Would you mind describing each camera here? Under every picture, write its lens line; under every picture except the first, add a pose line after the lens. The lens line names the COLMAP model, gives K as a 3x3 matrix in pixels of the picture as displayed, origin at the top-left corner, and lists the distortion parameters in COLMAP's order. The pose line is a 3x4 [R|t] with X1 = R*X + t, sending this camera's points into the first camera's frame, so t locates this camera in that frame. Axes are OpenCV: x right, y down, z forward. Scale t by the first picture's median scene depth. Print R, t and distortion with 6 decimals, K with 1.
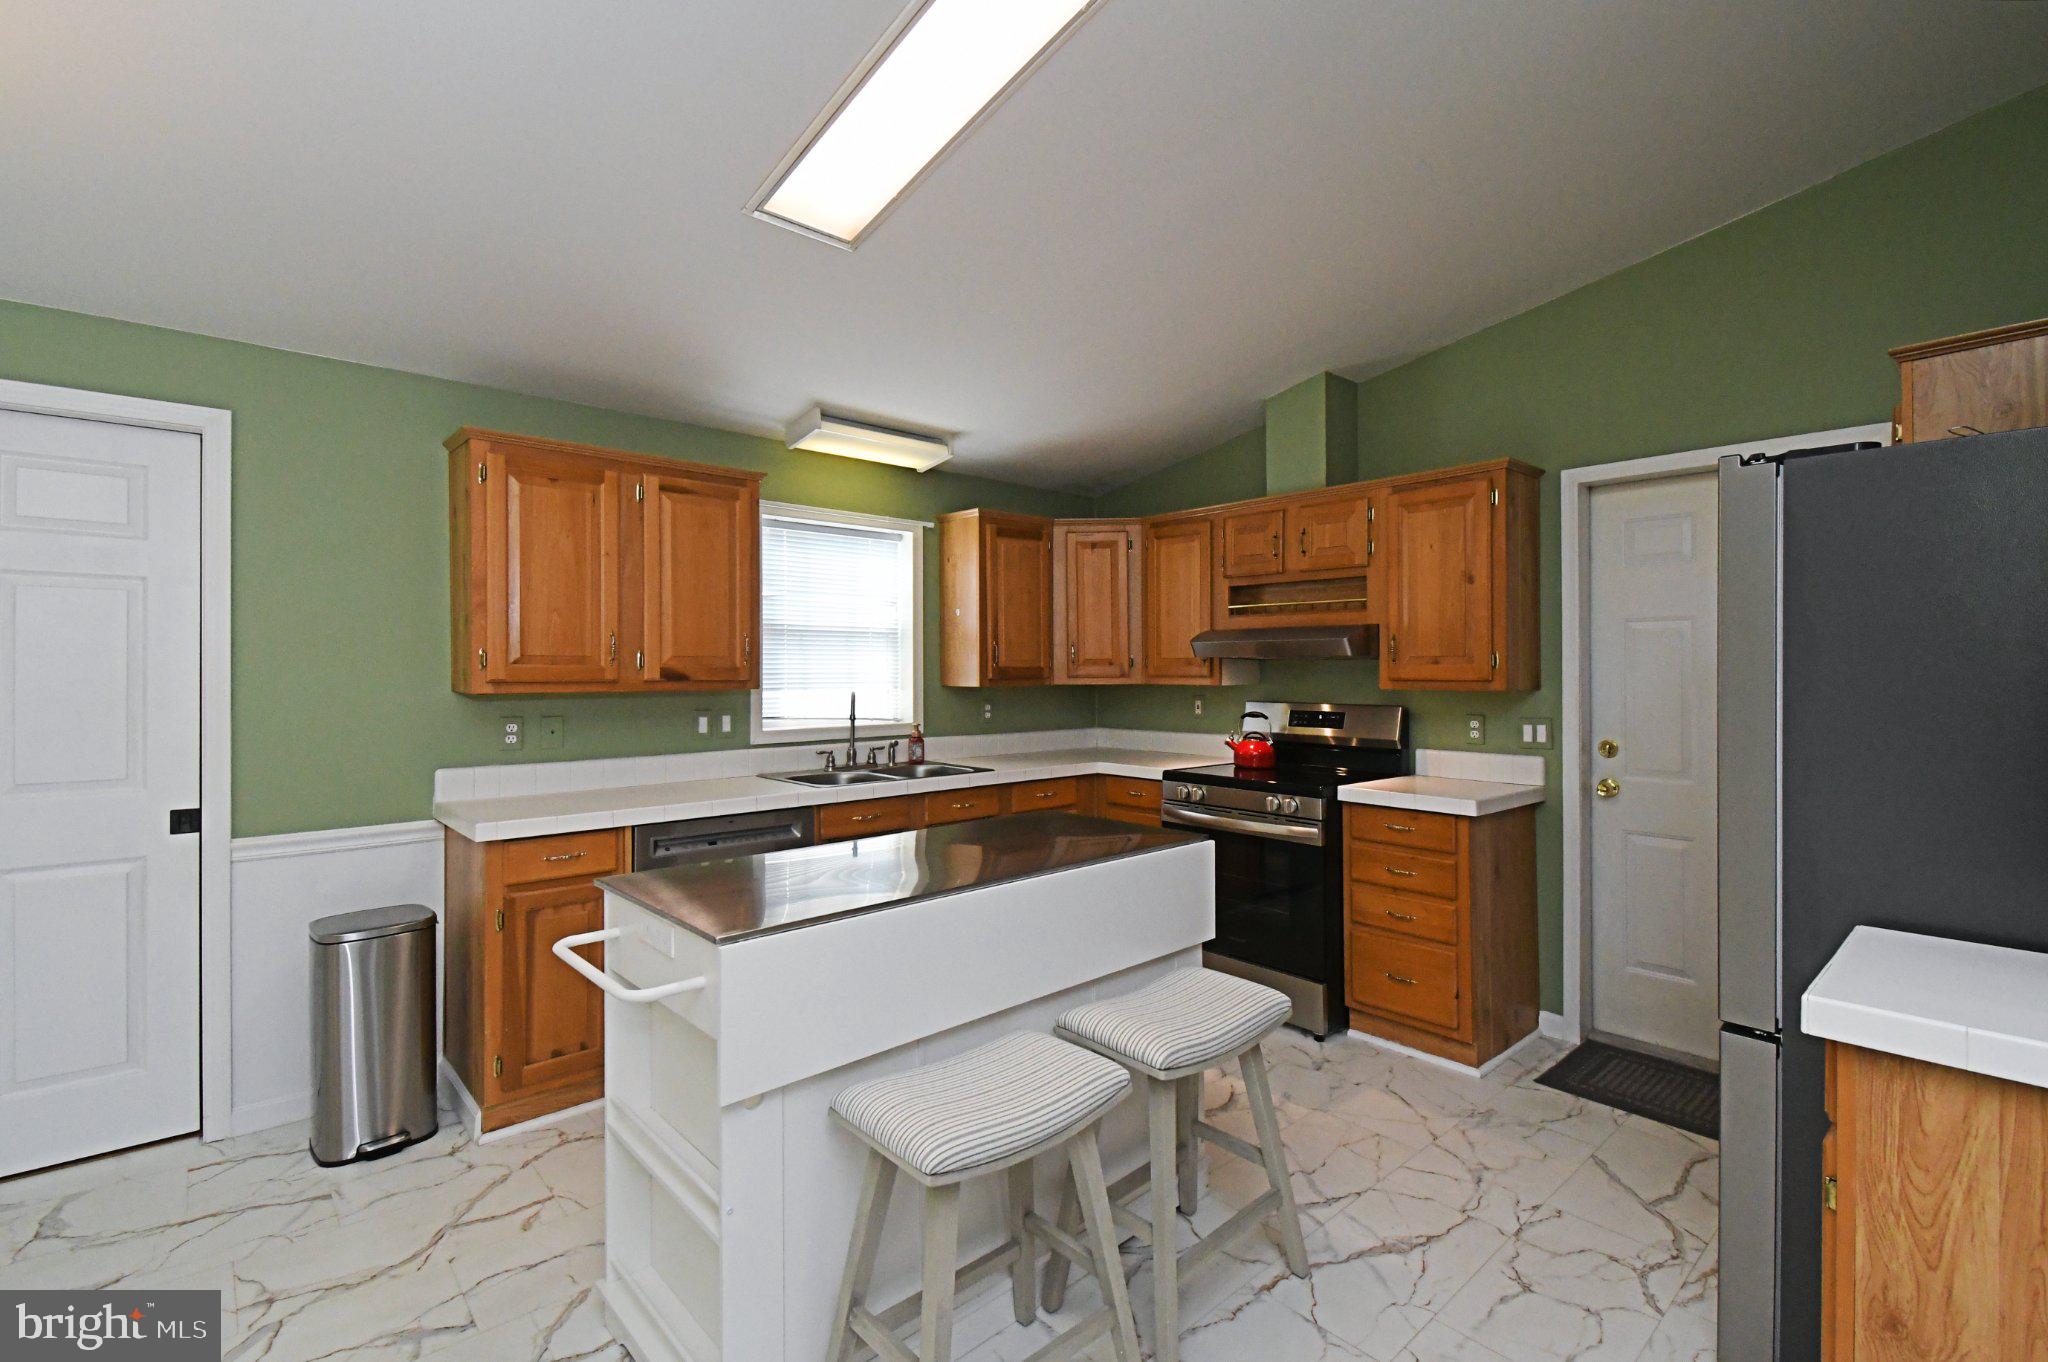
lens RADIAL K [[894.8, 0, 1031.9], [0, 894.8, 669.2], [0, 0, 1]] dist [0.005467, -0.003817]
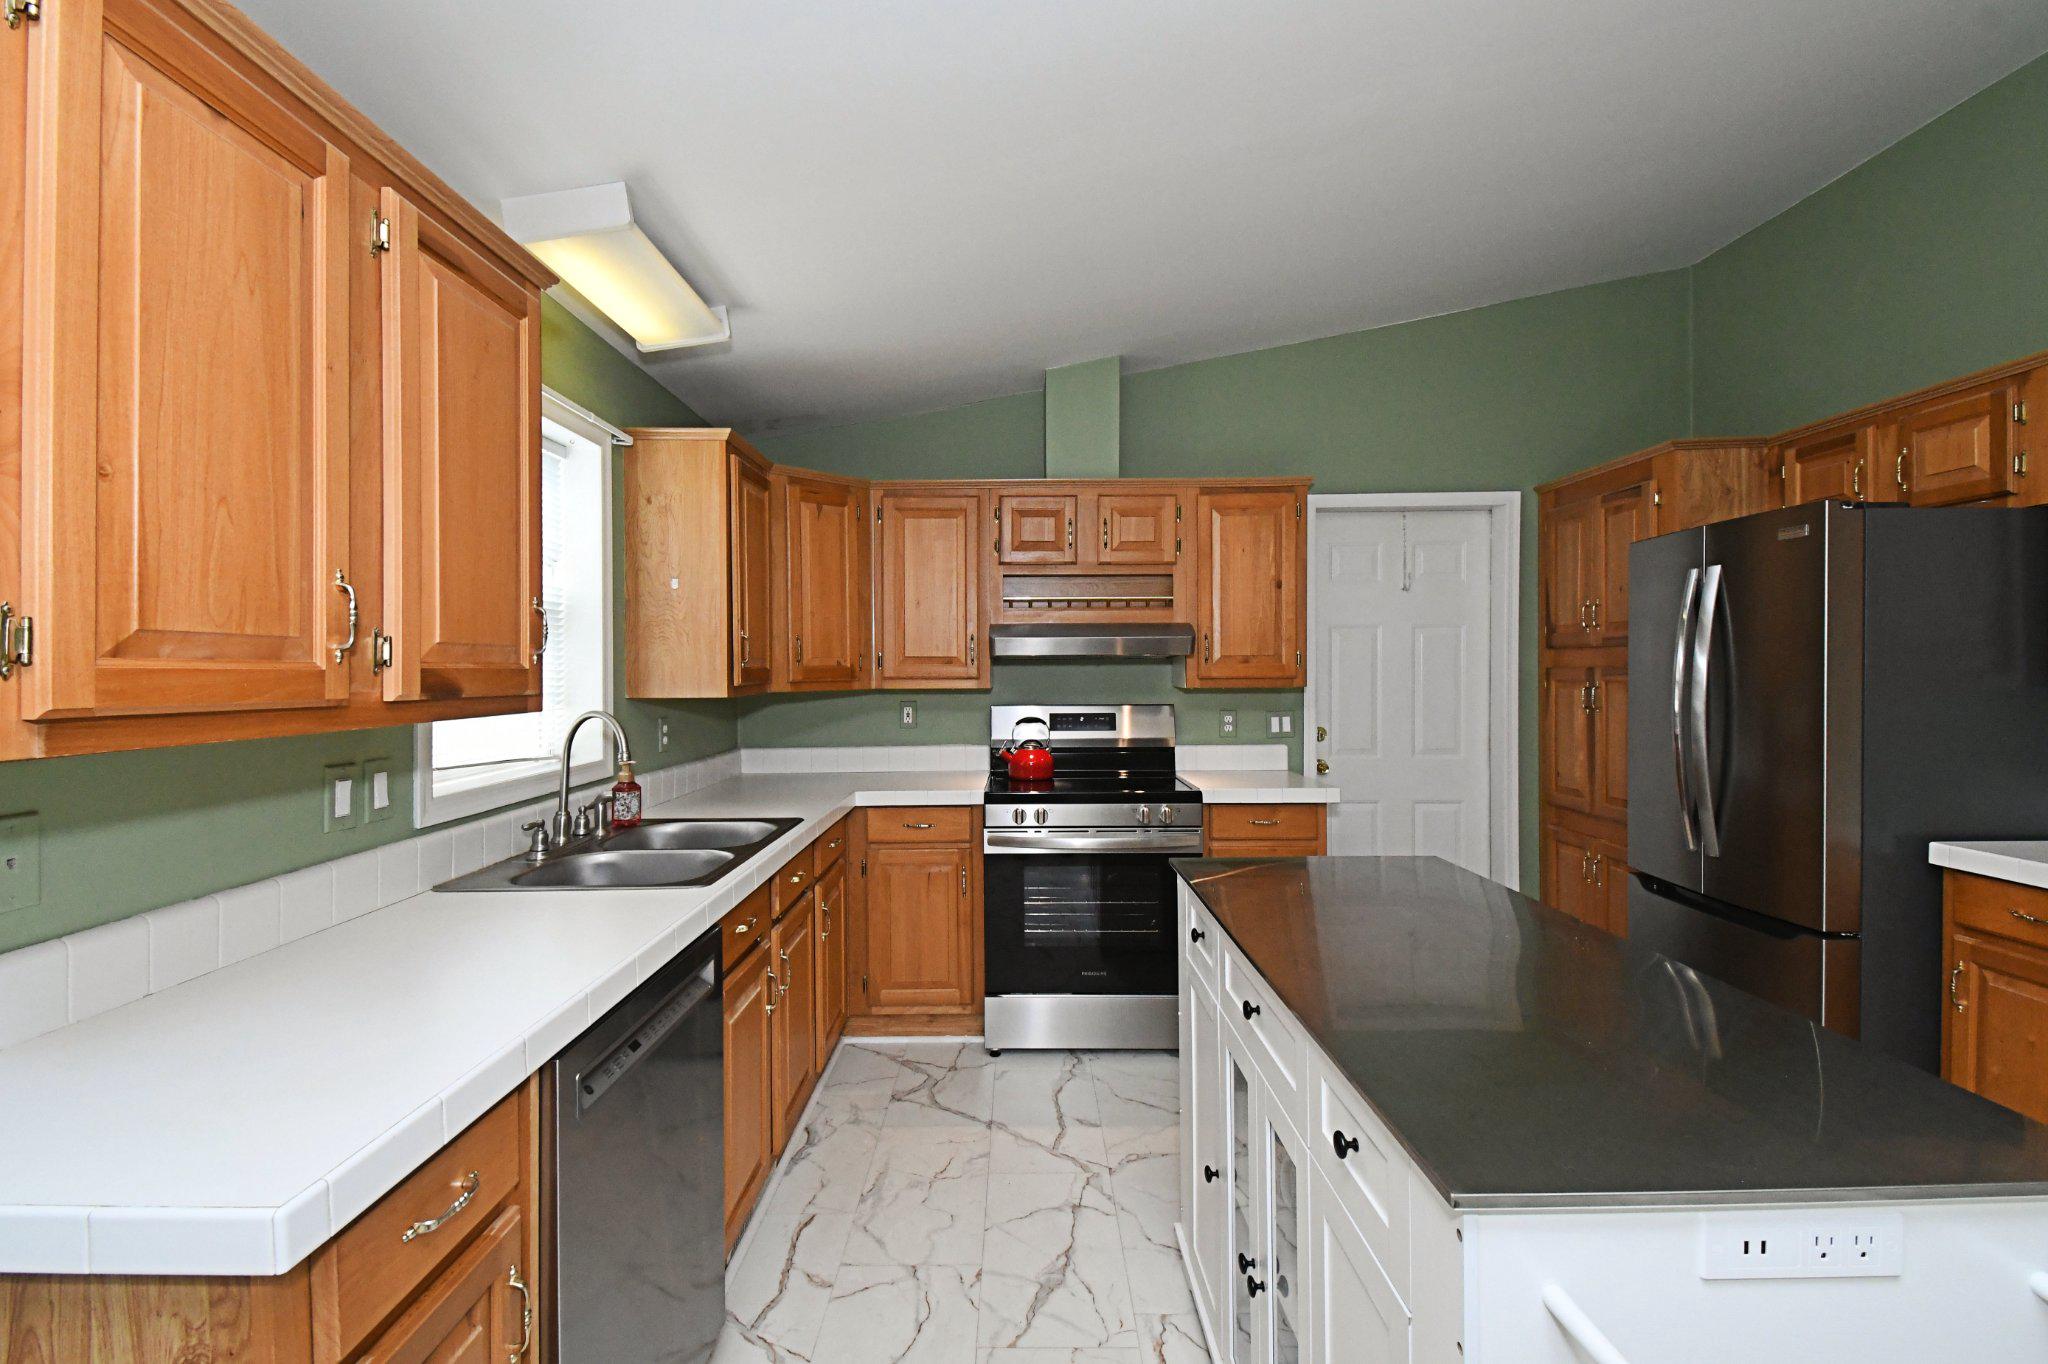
lens RADIAL K [[894.8, 0, 1018.9], [0, 894.8, 674.1], [0, 0, 1]] dist [0.005467, -0.003817]
pose [[0.687284, -0.009017, 0.726333, -0.459997], [0.006689, 0.999959, 0.006084, -0.000686], [-0.726358, 0.000677, 0.687317, 0.444116]]
